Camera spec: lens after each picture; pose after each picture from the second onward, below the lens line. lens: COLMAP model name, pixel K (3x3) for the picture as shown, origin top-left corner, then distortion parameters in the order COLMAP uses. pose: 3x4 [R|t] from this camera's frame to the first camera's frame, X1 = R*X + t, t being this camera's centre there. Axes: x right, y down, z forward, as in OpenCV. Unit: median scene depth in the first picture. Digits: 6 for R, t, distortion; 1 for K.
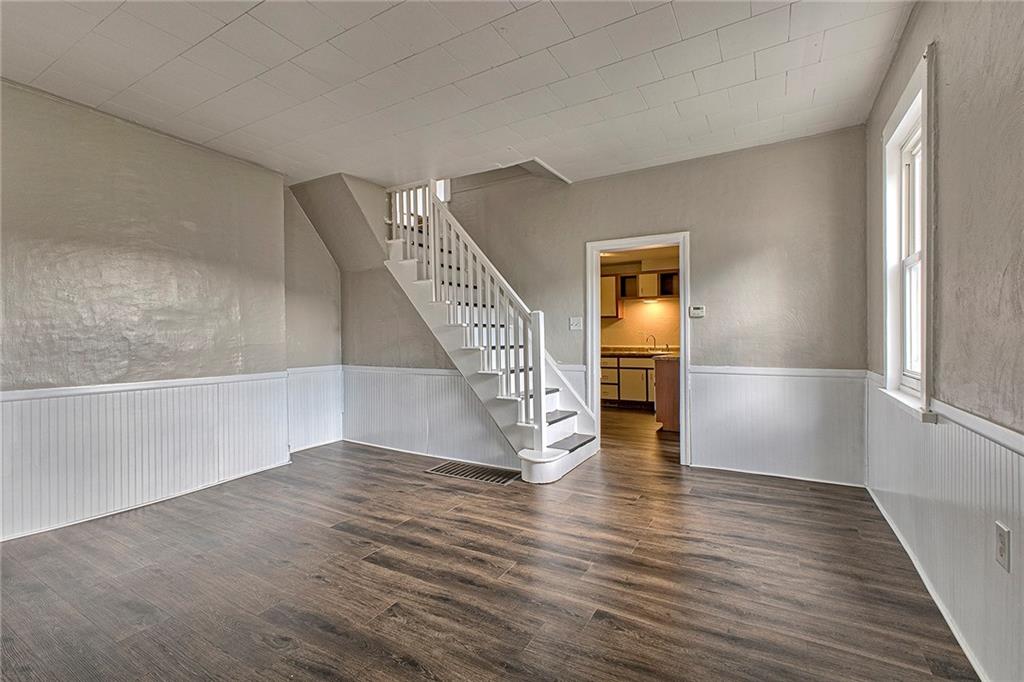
lens RADIAL K [[442.6, 0, 514.0], [0, 442.6, 336.5], [0, 0, 1]] dist [0.003121, 0.000284]
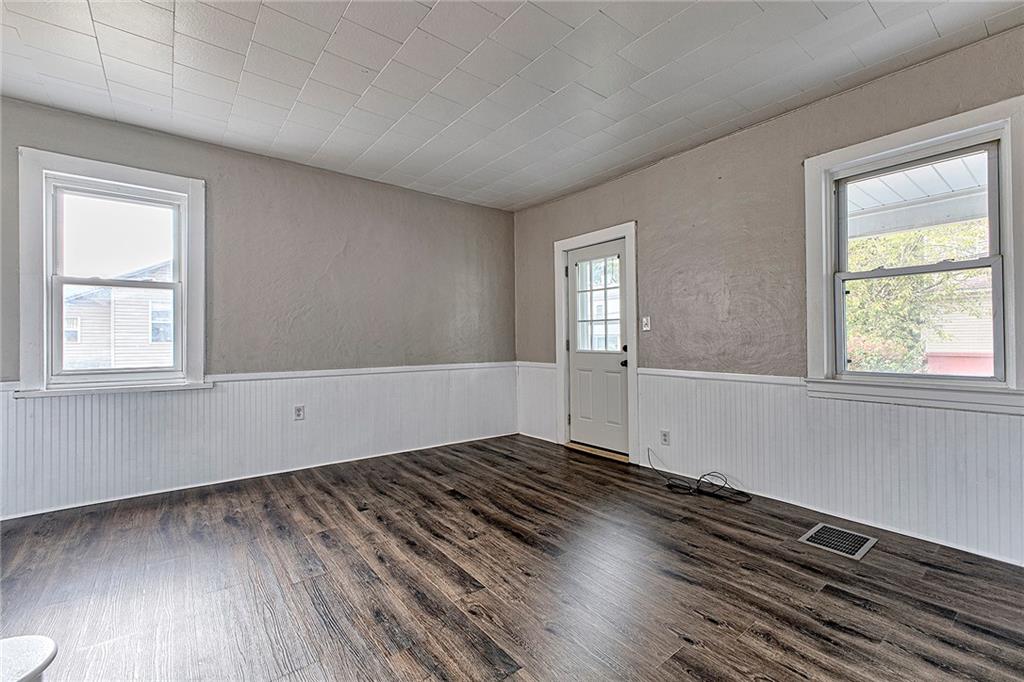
lens RADIAL K [[442.6, 0, 509.5], [0, 442.6, 345.1], [0, 0, 1]] dist [0.003121, 0.000284]
pose [[-0.924333, 0.006058, 0.381538, -0.806251], [0.010381, 0.999903, 0.009273, 0.008338], [-0.381445, 0.012532, -0.924307, 1.981791]]
